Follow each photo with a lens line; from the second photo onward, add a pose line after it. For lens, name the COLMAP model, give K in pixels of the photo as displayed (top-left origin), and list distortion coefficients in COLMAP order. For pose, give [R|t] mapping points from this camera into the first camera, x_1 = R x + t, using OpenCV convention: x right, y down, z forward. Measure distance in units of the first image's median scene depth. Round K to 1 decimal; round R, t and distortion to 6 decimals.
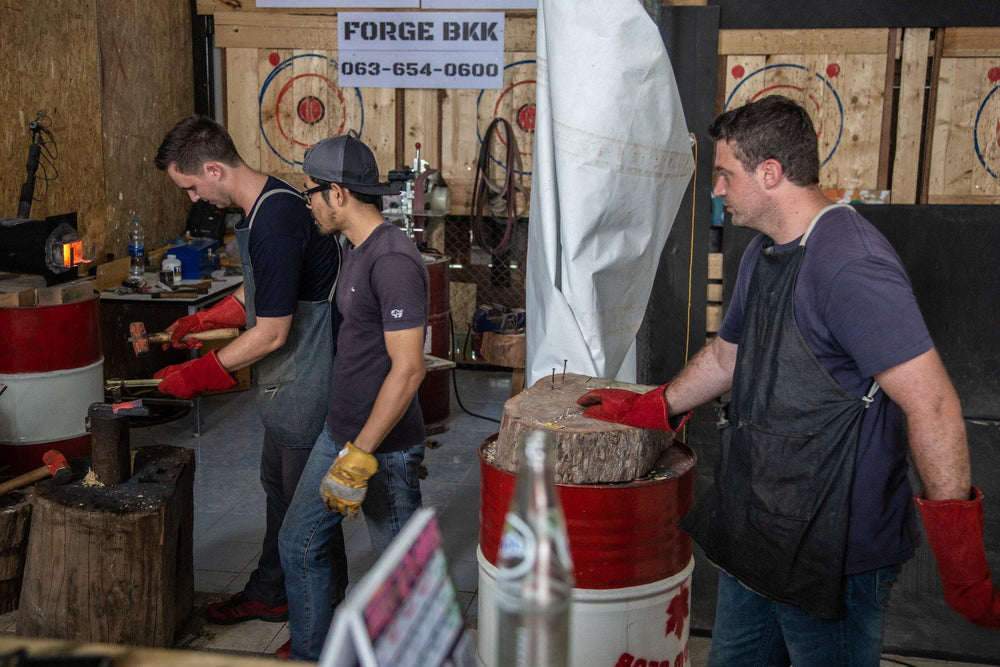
lens RADIAL K [[1262.3, 0, 498.5], [0, 1262.3, 319.7], [0, 0, 1]] dist [-0.004594, 0.295998]
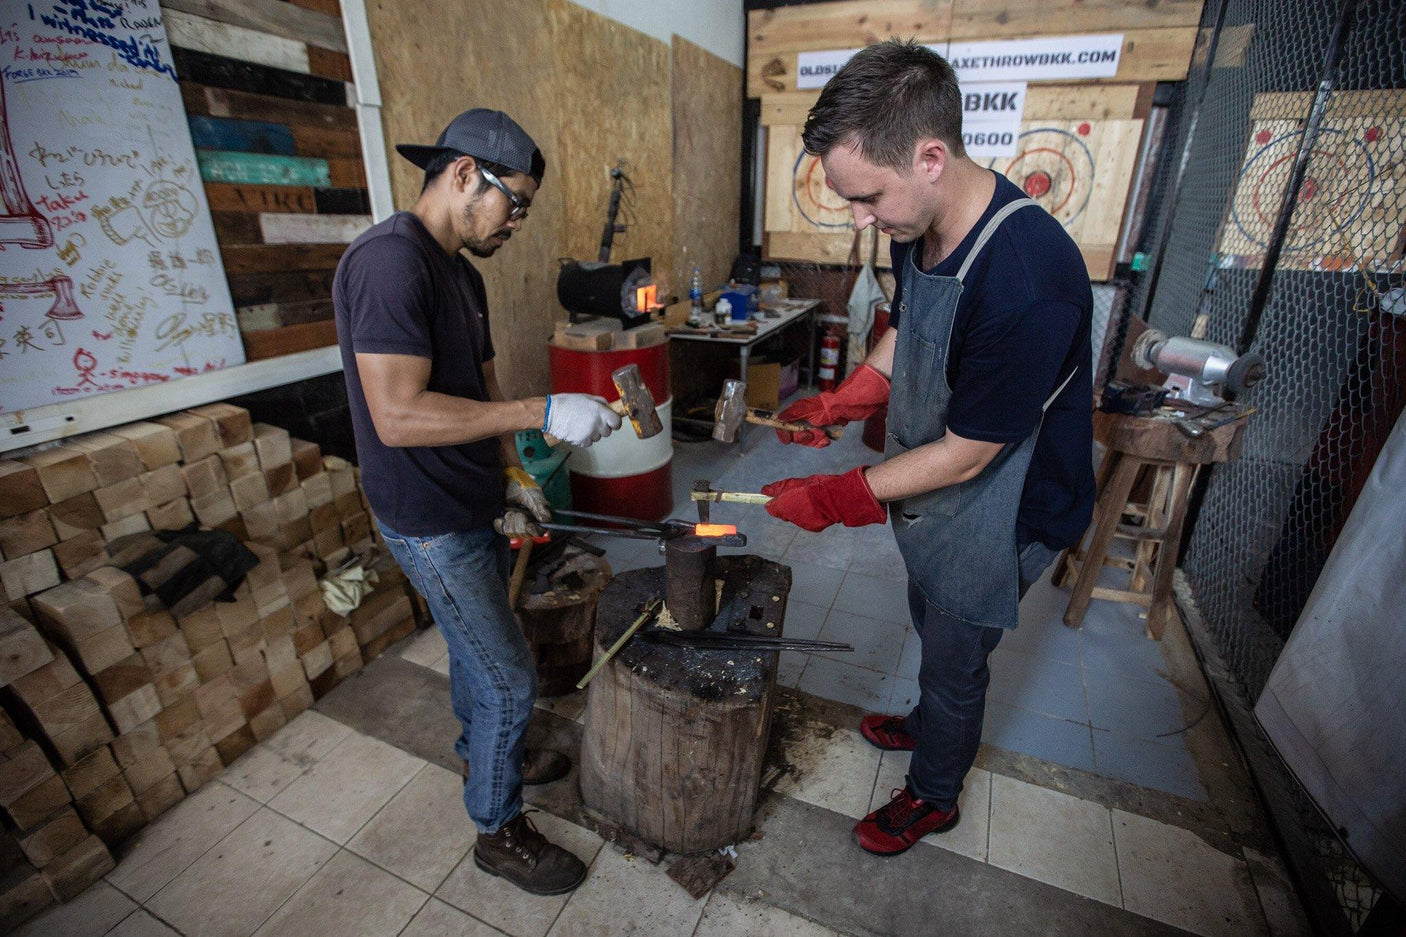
lens RADIAL K [[635.5, 0, 719.4], [0, 635.5, 466.7], [0, 0, 1]] dist [-0.044915, 0.000526]
pose [[0.976384, 0.080706, -0.200403, -0.125030], [-0.036808, 0.976185, 0.213794, -0.023473], [0.212885, -0.201368, 0.956102, 0.375536]]
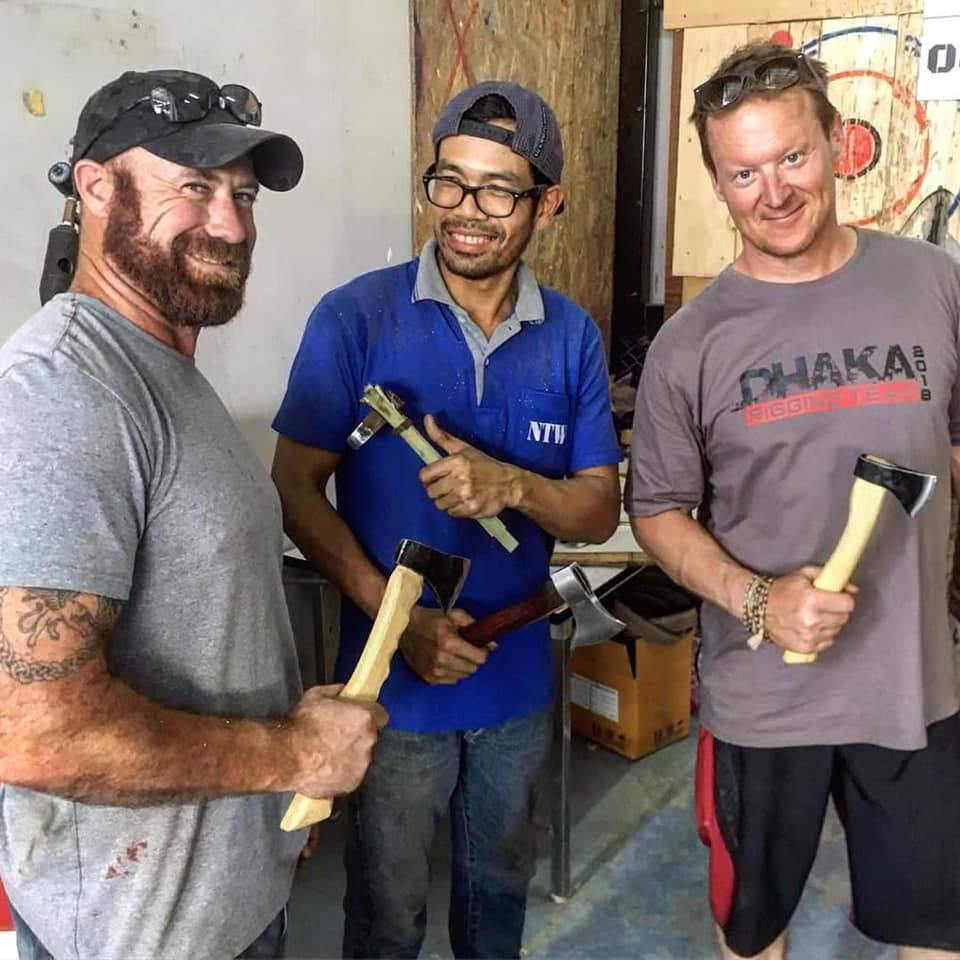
lens RADIAL K [[1113.6, 0, 480.0], [0, 1113.6, 480.0], [0, 0, 1]] dist [0.021906, -0.034787]
pose [[0.926640, 0.078670, -0.367626, -0.122135], [-0.045829, 0.994206, 0.097237, -0.081913], [0.373146, -0.073256, 0.924876, 0.589509]]
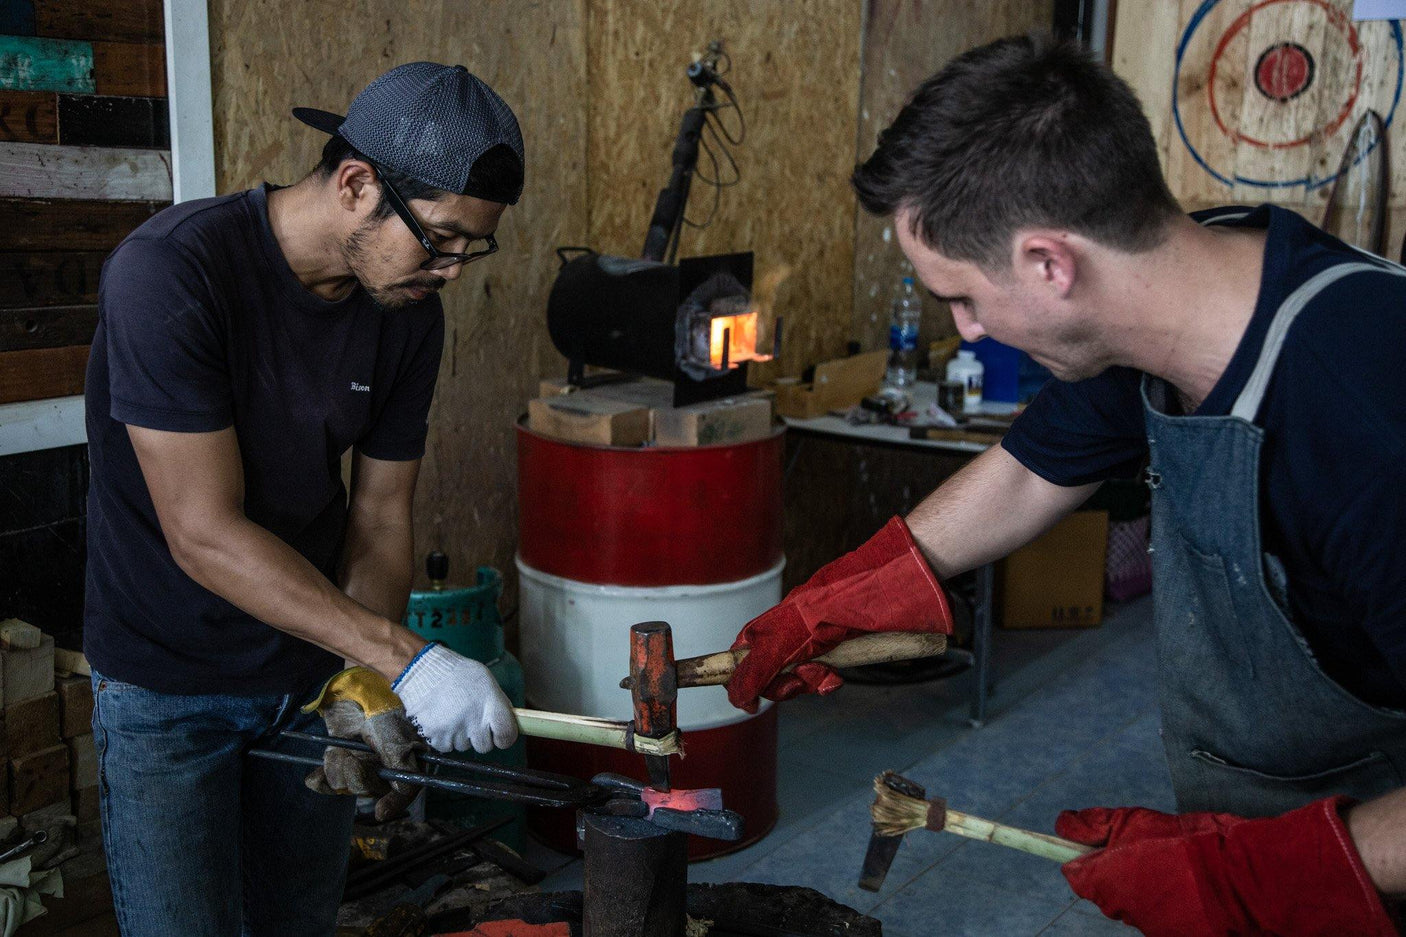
lens RADIAL K [[1668.4, 0, 703.0], [0, 1668.4, 468.5], [0, 0, 1]] dist [0.075409, 0.039940]
pose [[0.897933, 0.095740, -0.429592, -0.058829], [-0.086326, 0.995406, 0.041402, -0.022572], [0.431582, -0.000091, 0.902074, 0.337300]]
